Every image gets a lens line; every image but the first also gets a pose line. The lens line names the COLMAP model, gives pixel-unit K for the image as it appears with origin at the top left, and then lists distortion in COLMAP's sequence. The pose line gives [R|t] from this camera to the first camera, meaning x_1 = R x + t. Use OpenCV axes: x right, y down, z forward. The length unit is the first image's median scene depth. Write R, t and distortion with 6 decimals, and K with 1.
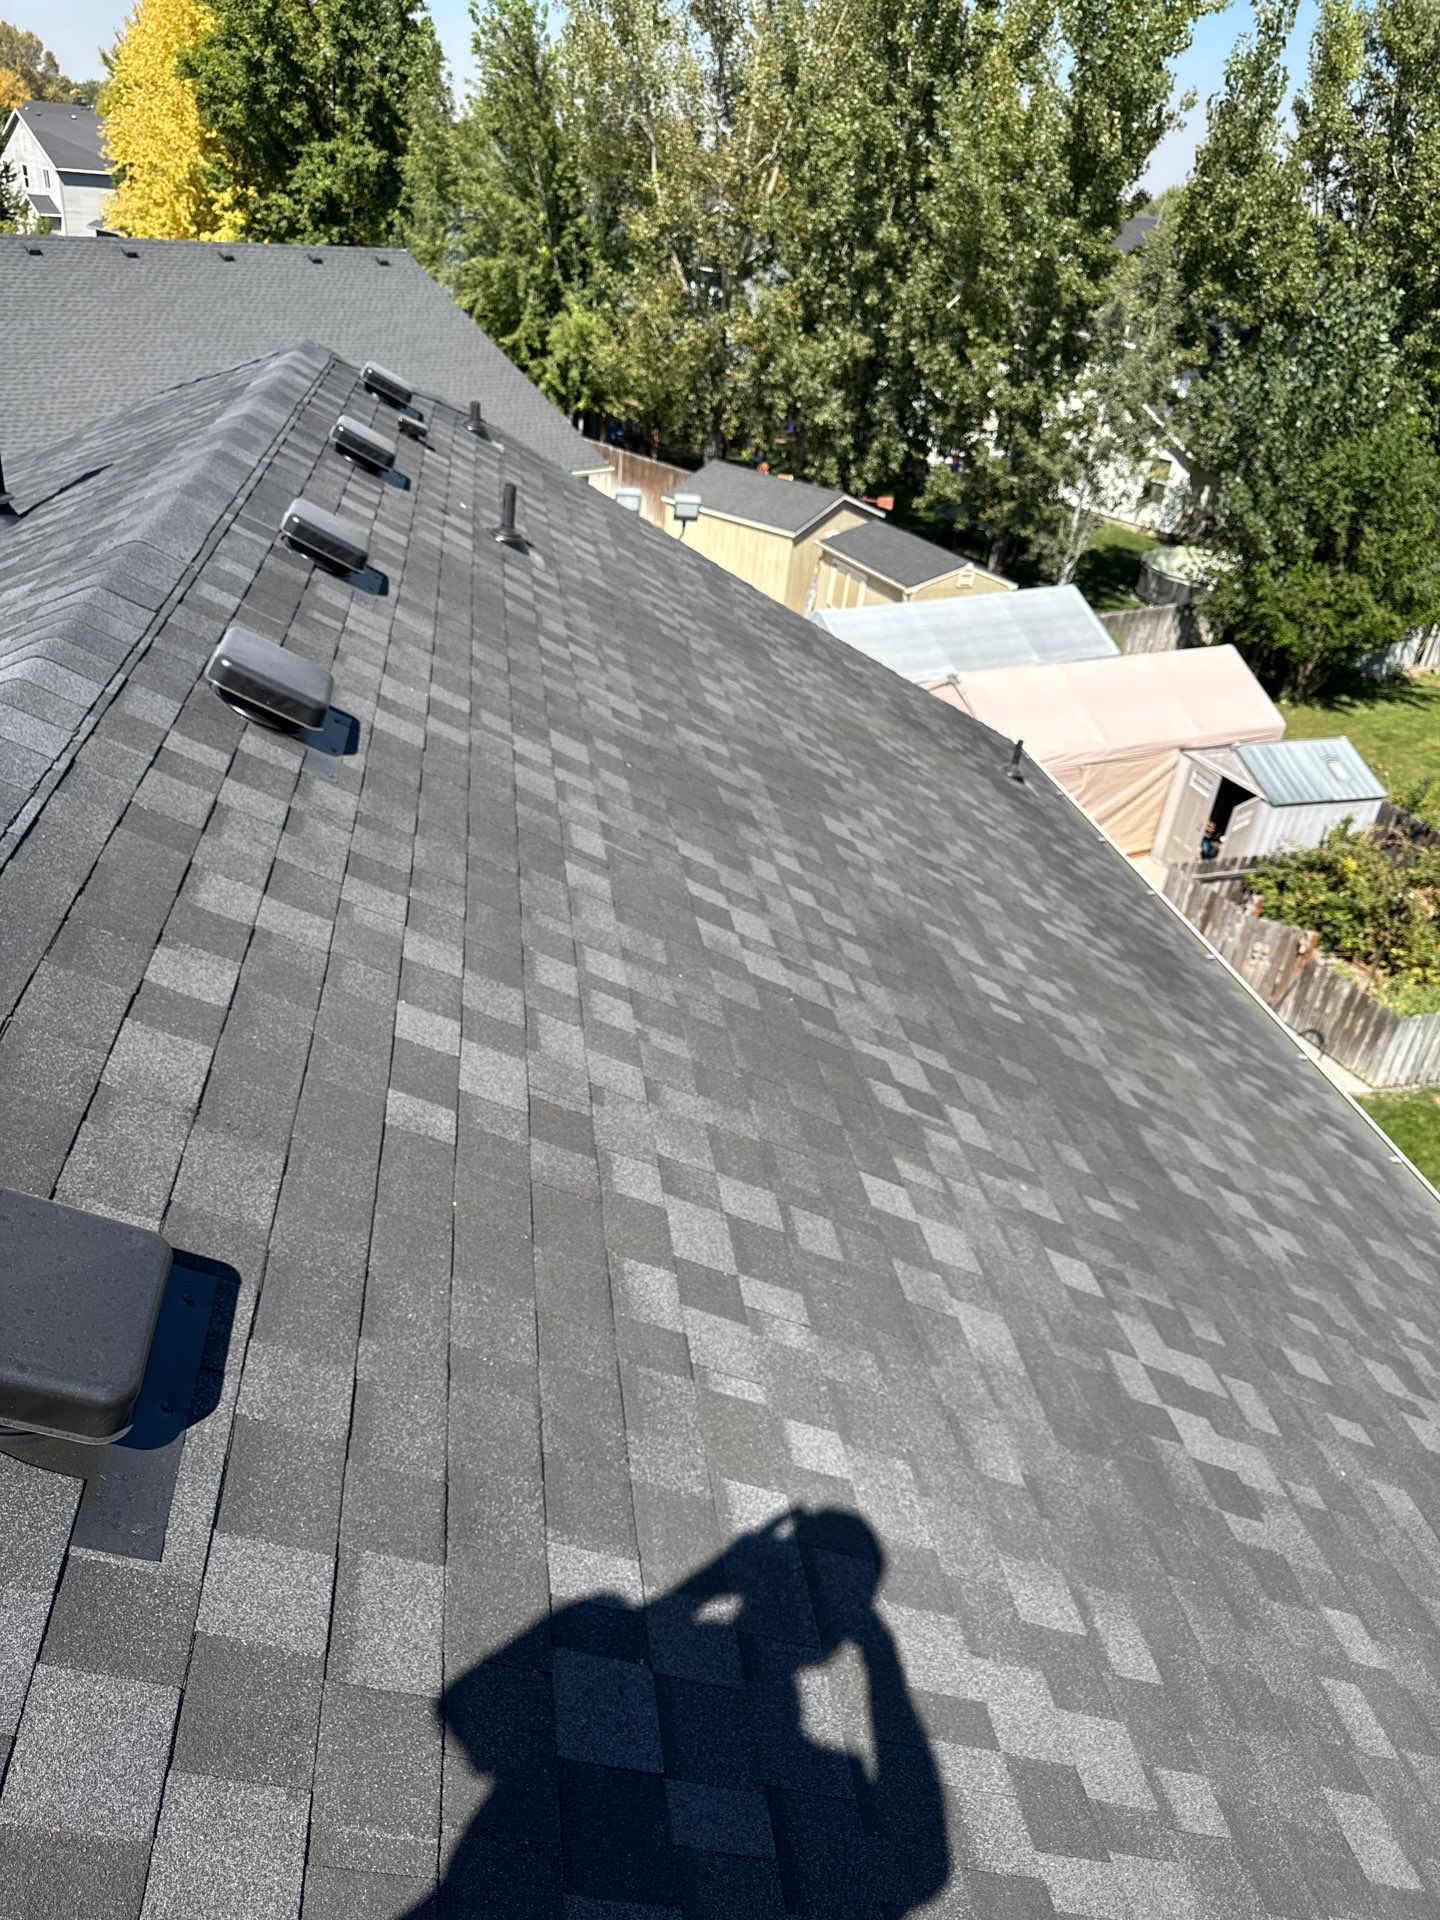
lens RADIAL K [[1369.5, 0, 721.0], [0, 1369.5, 964.3], [0, 0, 1]] dist [0.038087, -0.049882]
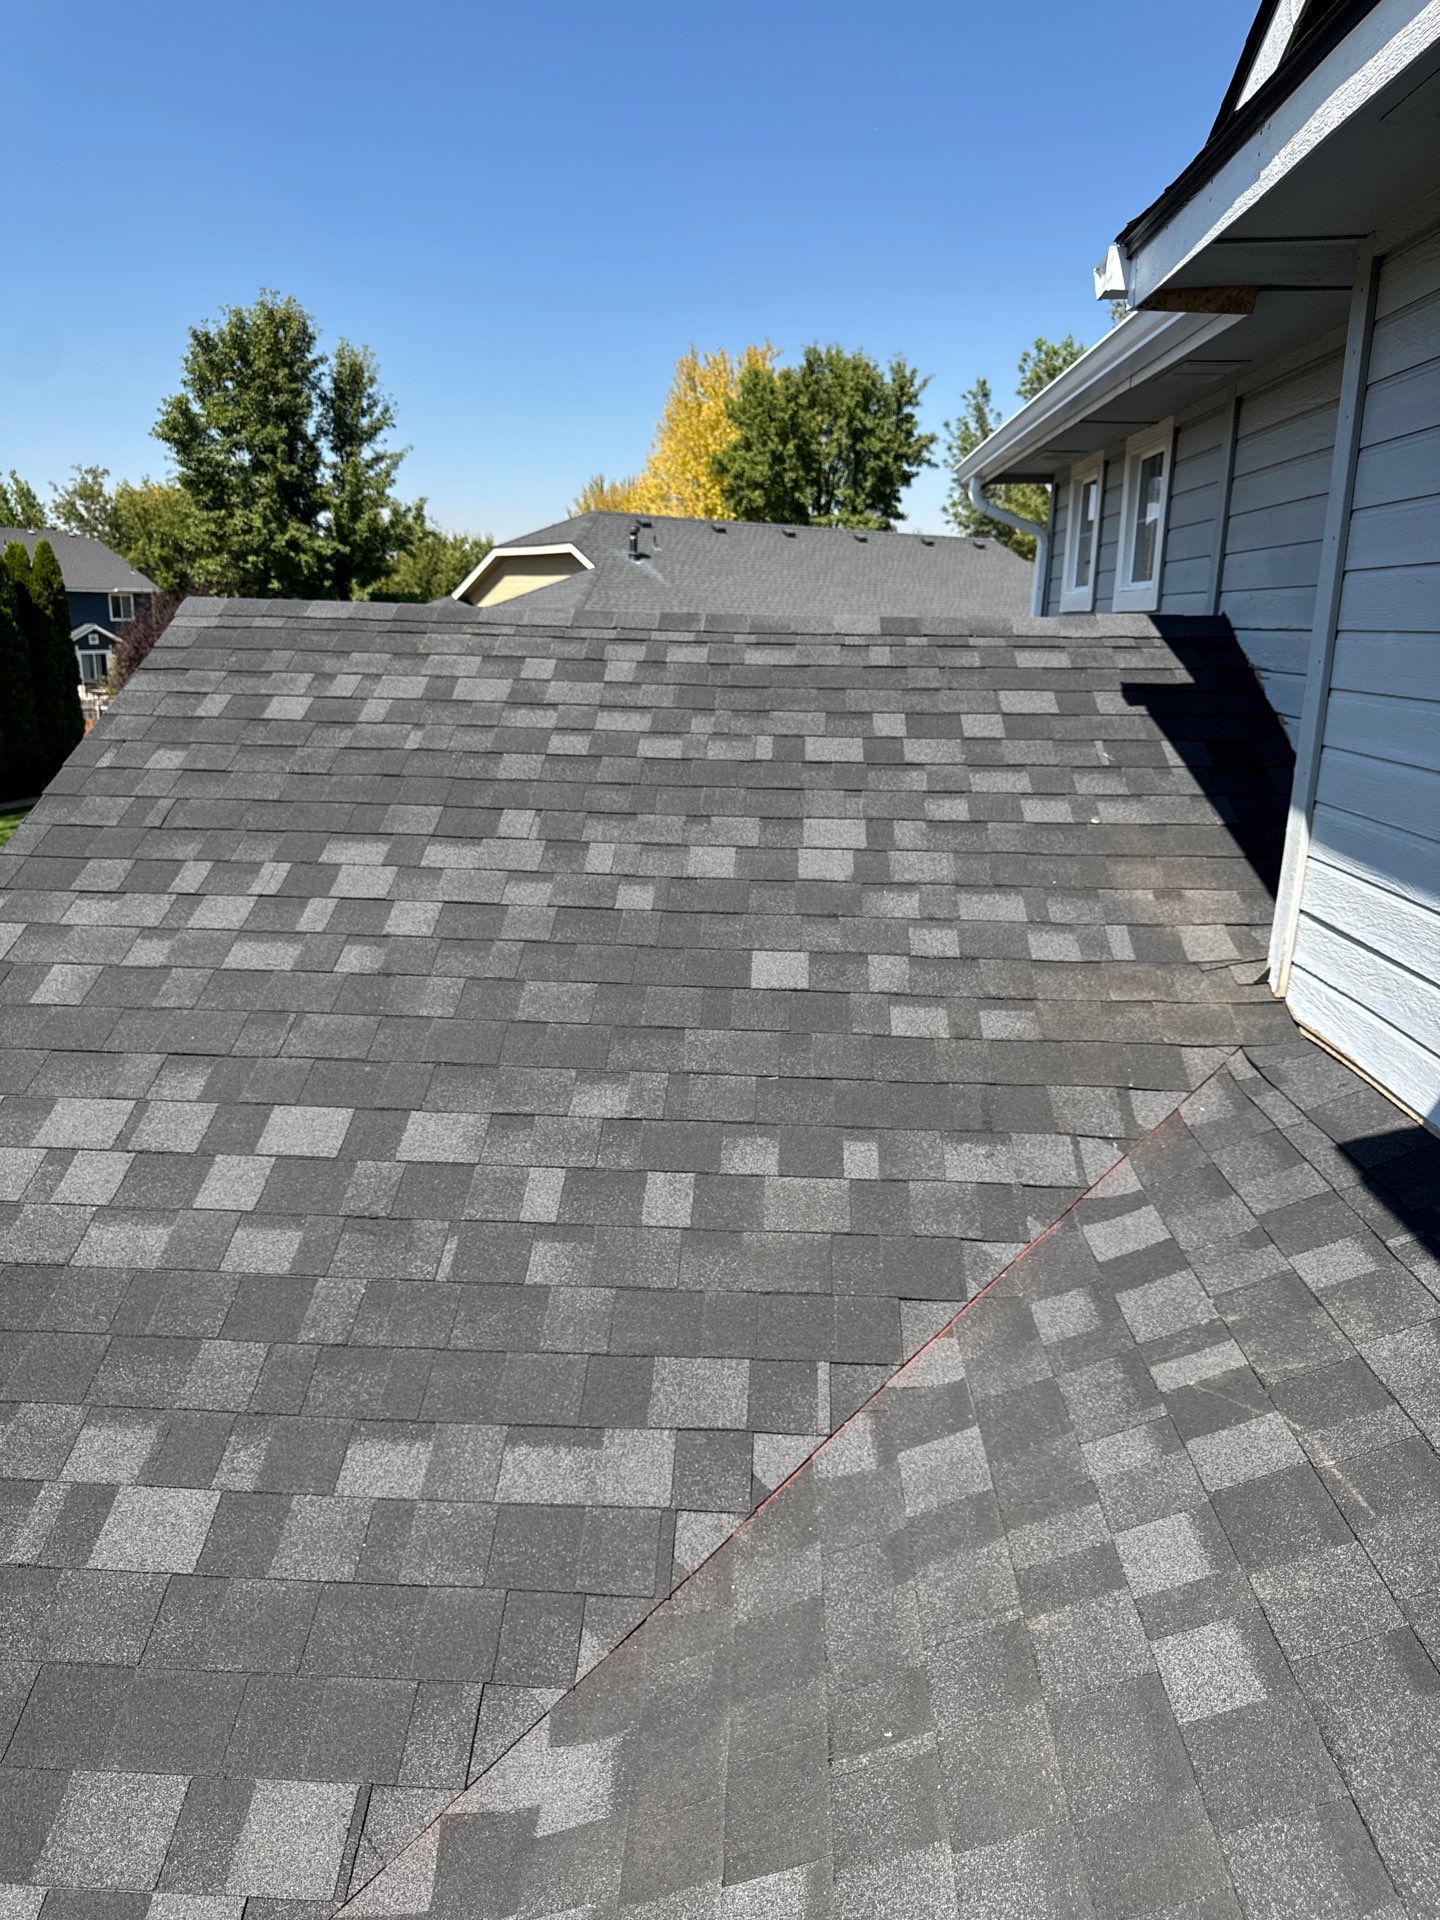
lens RADIAL K [[1369.5, 0, 702.9], [0, 1369.5, 940.4], [0, 0, 1]] dist [0.038087, -0.049882]
pose [[0.977532, -0.036661, -0.207574, -0.237498], [-0.027907, 0.953582, -0.299838, 0.091302], [0.208931, 0.298894, 0.931134, 0.068607]]
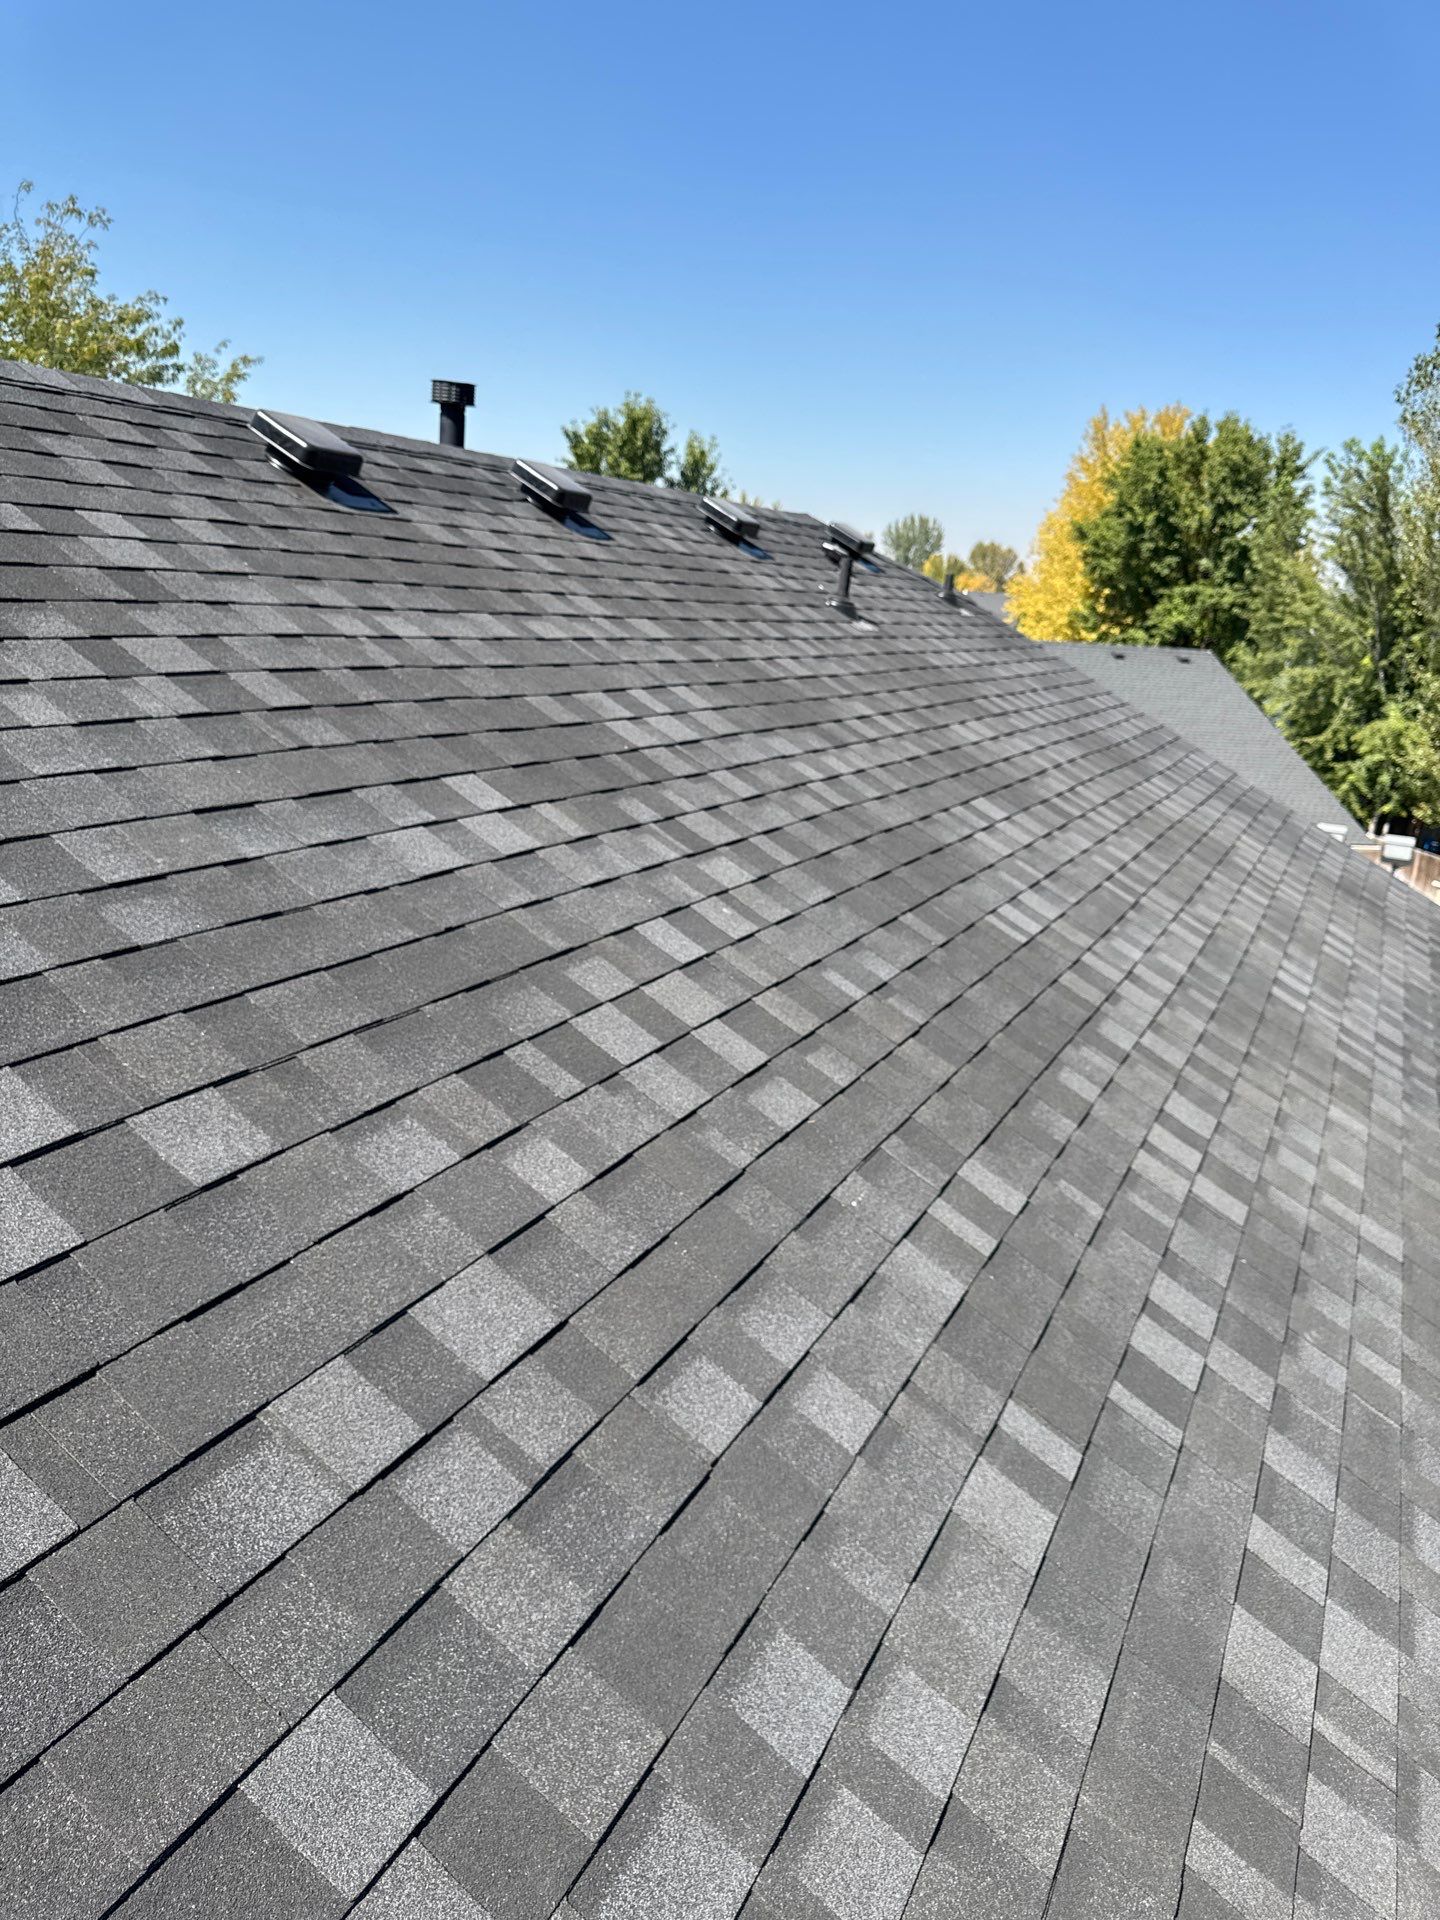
lens RADIAL K [[1369.5, 0, 715.9], [0, 1369.5, 949.1], [0, 0, 1]] dist [0.038087, -0.049882]
pose [[0.819365, 0.117227, -0.561158, 0.083457], [-0.285634, 0.932193, -0.222327, 0.045902], [0.497045, 0.342453, 0.797290, 0.032937]]
